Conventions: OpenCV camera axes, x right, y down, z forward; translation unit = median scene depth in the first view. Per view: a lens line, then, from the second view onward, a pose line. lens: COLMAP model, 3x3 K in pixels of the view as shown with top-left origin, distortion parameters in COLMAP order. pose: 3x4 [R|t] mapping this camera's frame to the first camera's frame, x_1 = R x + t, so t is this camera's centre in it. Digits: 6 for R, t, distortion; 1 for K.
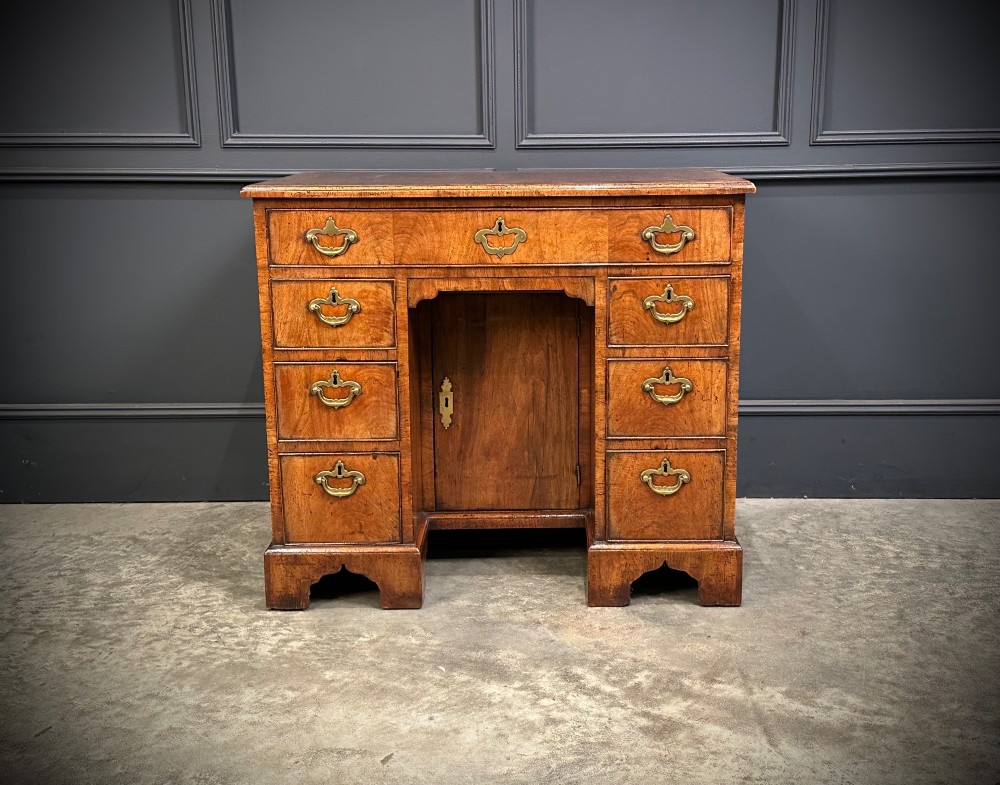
lens RADIAL K [[1175.9, 0, 535.6], [0, 1175.9, 383.6], [0, 0, 1]] dist [0.223438, -0.549525]
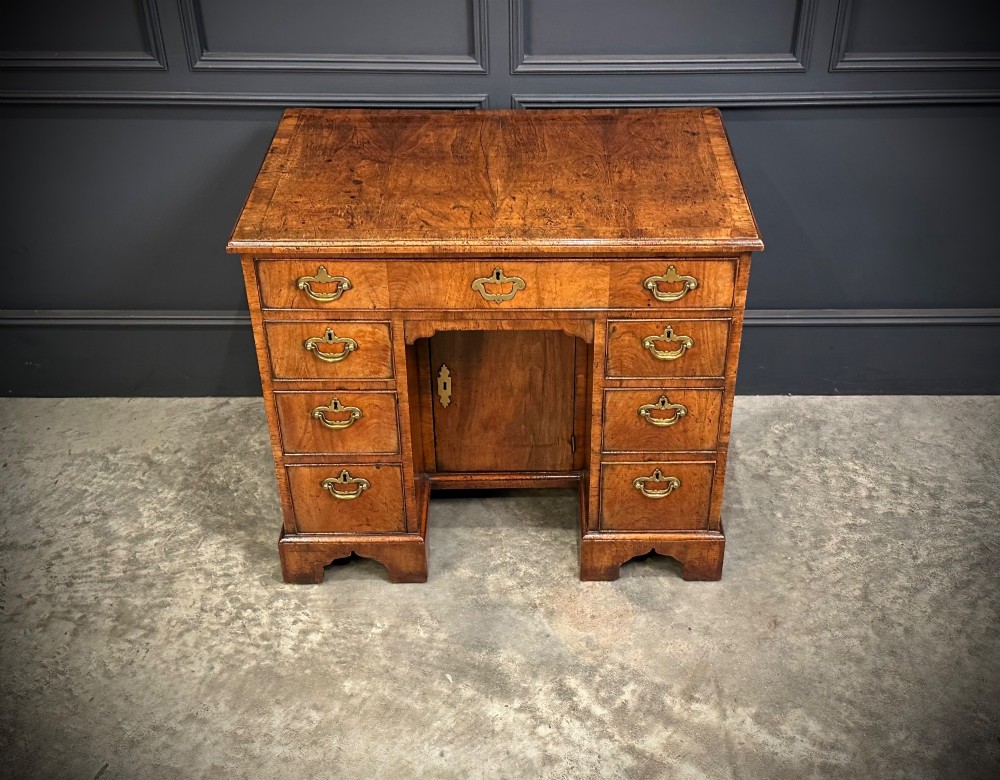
lens RADIAL K [[1159.2, 0, 536.5], [0, 1159.2, 375.9], [0, 0, 1]] dist [0.217501, -0.526672]
pose [[0.999908, 0.000392, 0.013538, -0.011408], [-0.005488, 0.925571, 0.378535, -0.422070], [-0.012382, -0.378575, 0.925488, 0.085972]]
